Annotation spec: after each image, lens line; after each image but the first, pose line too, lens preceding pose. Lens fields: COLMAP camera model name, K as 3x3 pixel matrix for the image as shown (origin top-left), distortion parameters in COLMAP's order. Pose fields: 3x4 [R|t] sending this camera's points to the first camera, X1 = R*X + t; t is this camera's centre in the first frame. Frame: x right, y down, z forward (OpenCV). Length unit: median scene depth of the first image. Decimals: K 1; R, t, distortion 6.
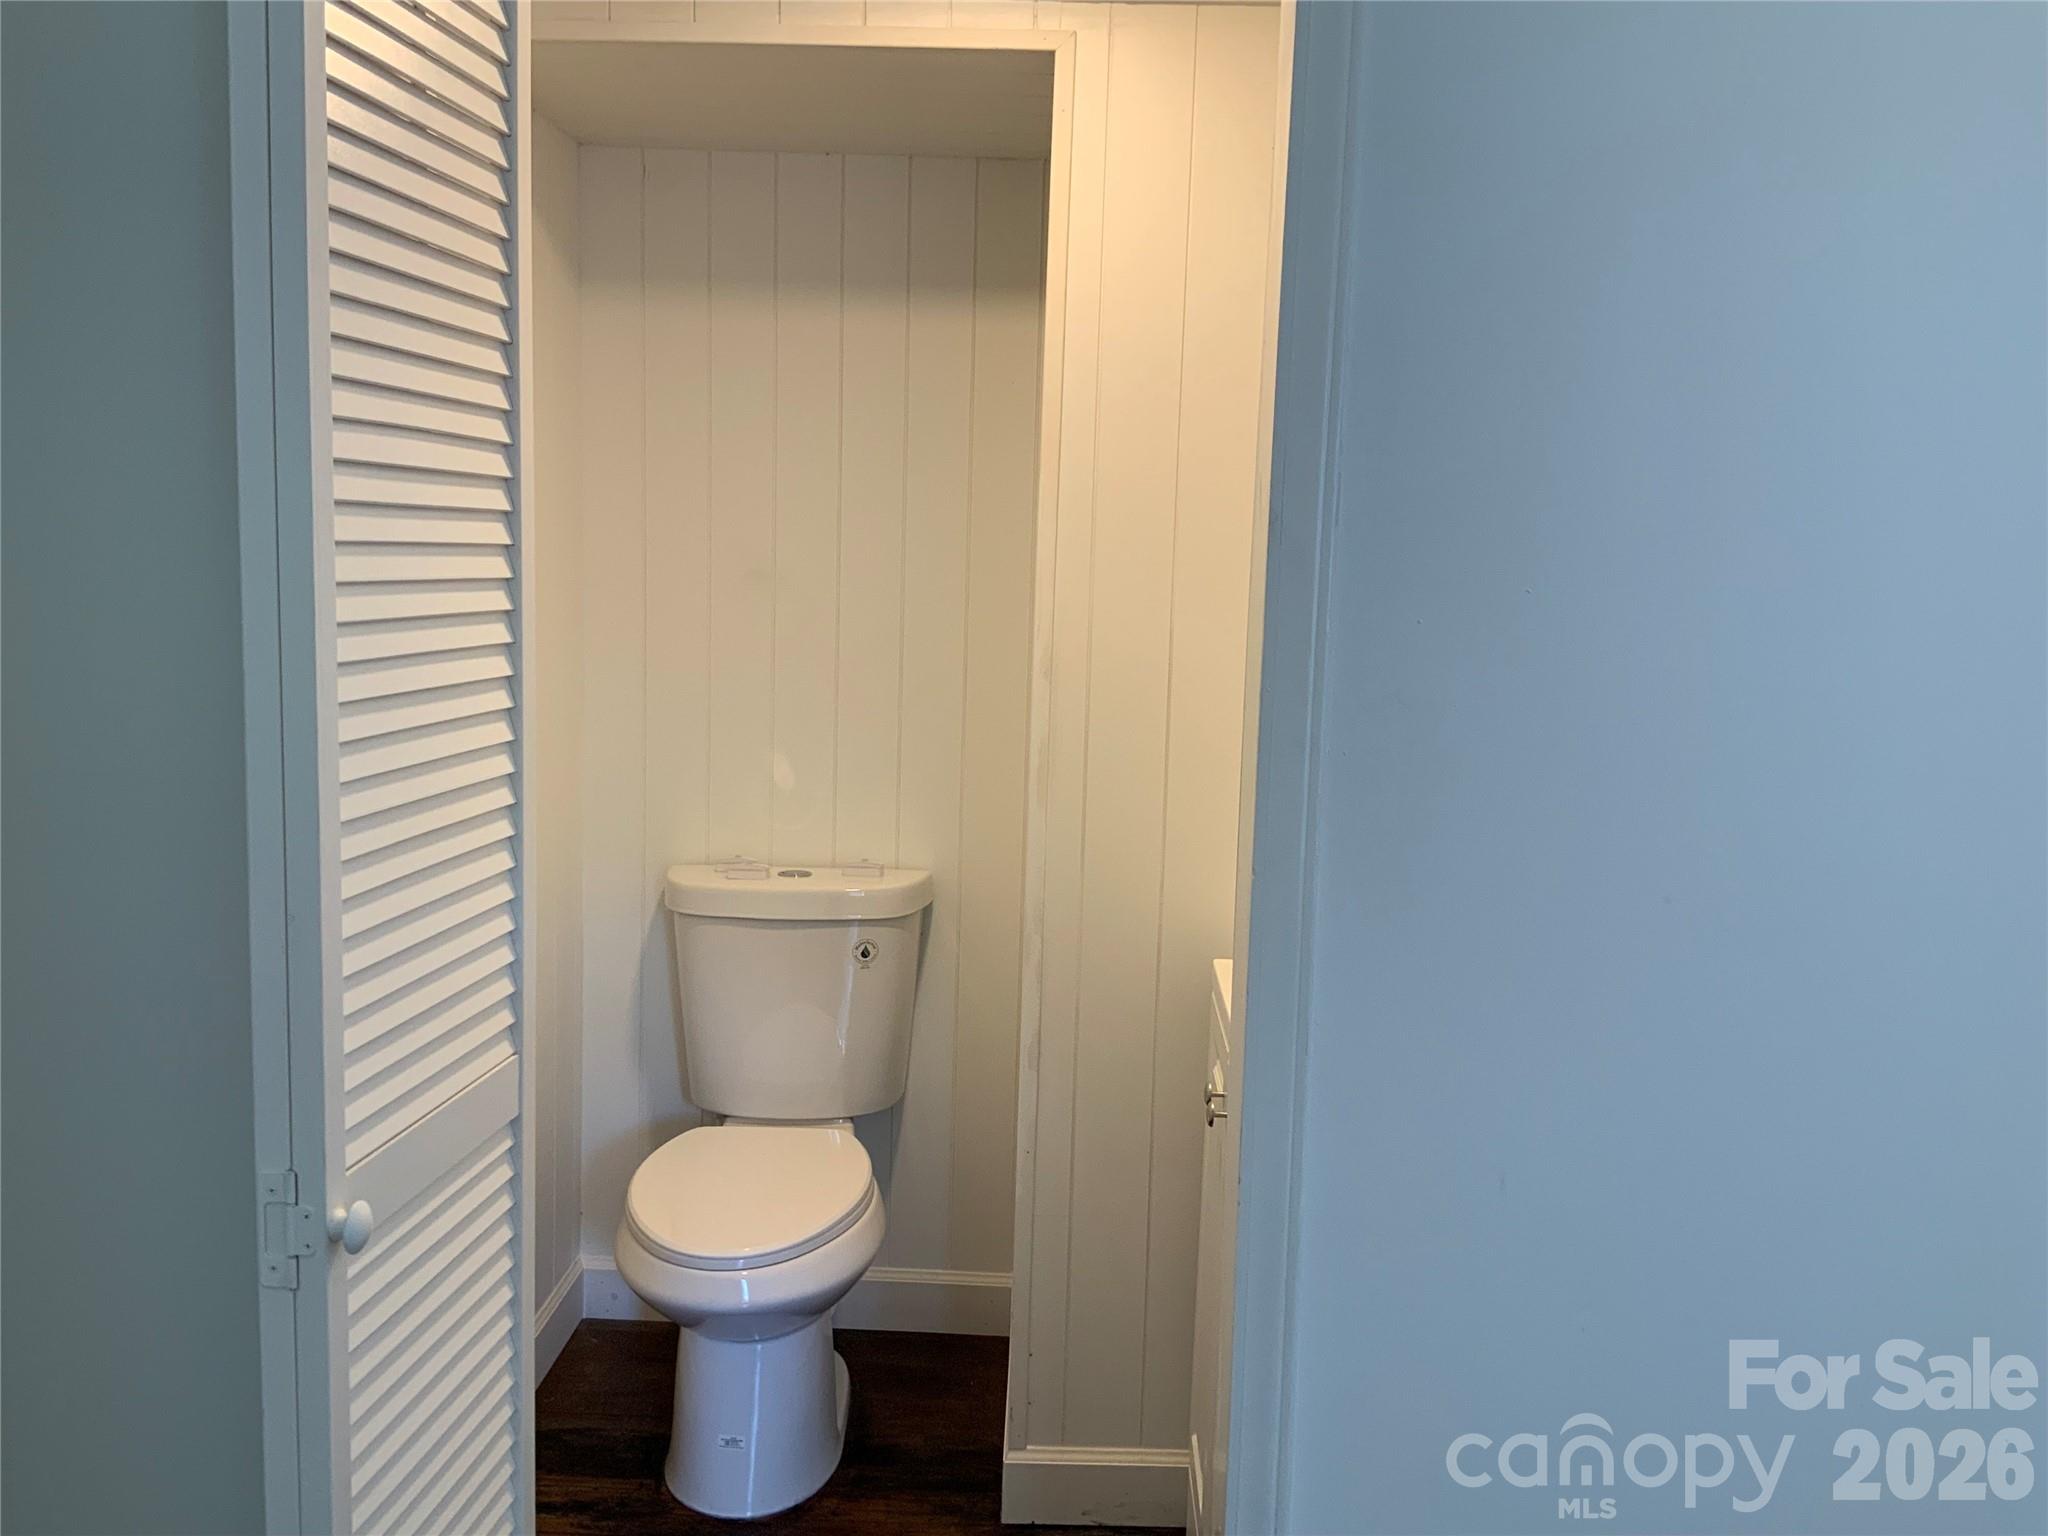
lens RADIAL K [[1744.9, 0, 1021.1], [0, 1744.9, 758.3], [0, 0, 1]] dist [0.063707, -0.135115]
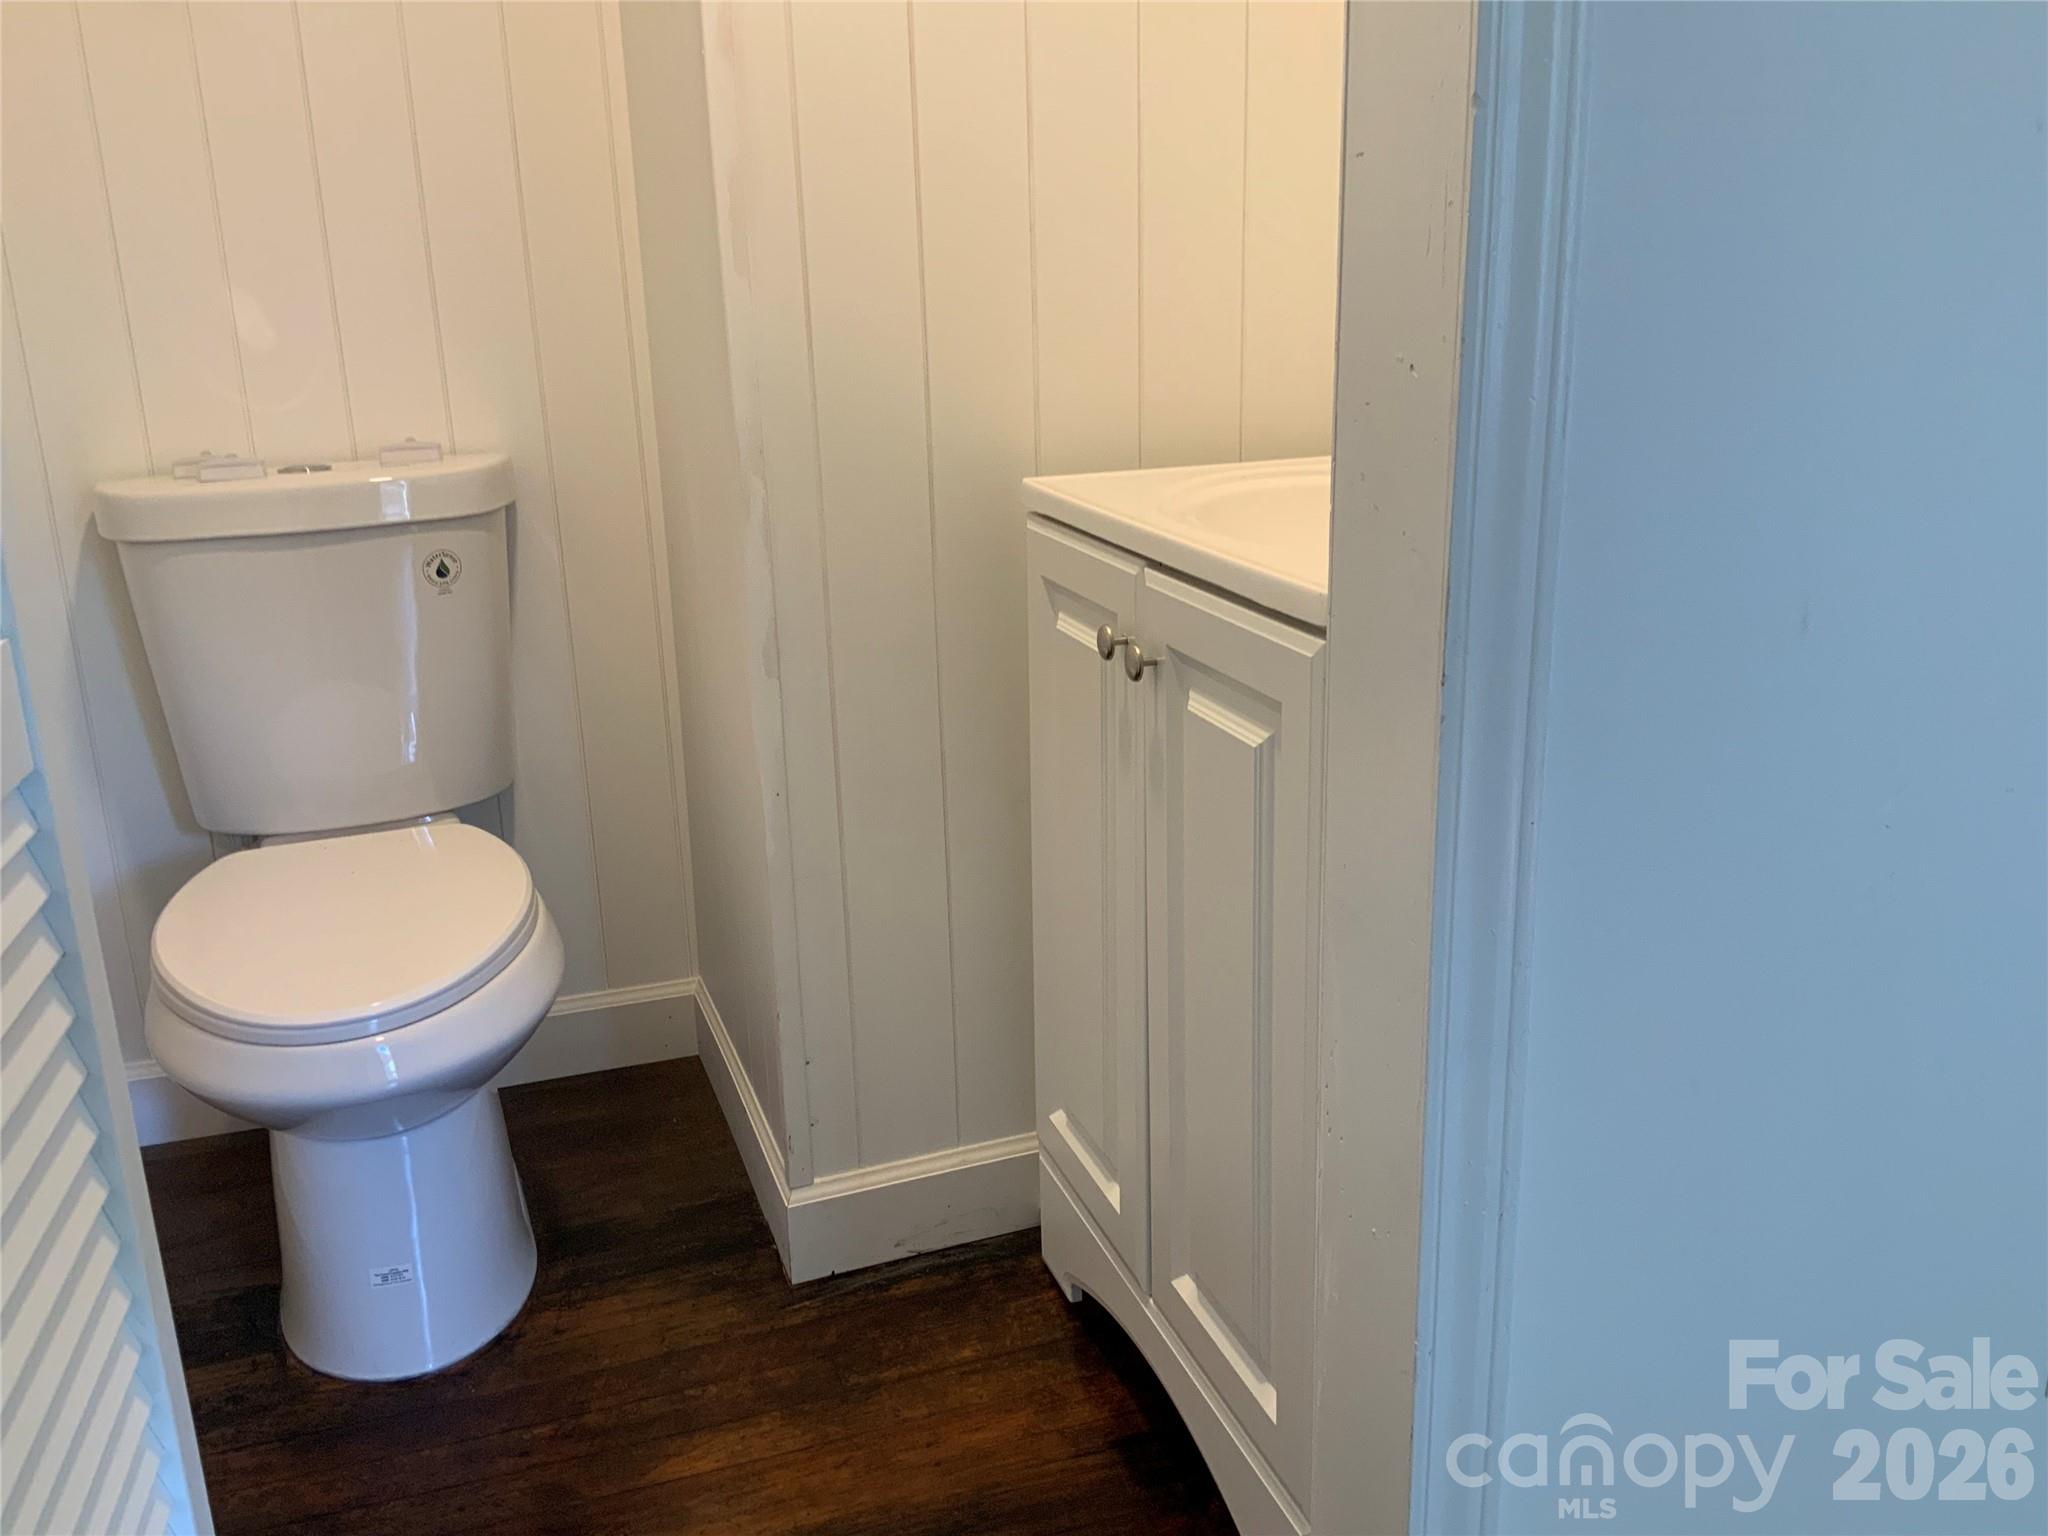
lens RADIAL K [[1744.9, 0, 1036.8], [0, 1744.9, 770.9], [0, 0, 1]] dist [0.063707, -0.135115]
pose [[0.932158, -0.156448, 0.326506, -0.115954], [0.095916, 0.976307, 0.193969, 0.082416], [-0.349116, -0.149492, 0.925078, 0.288496]]
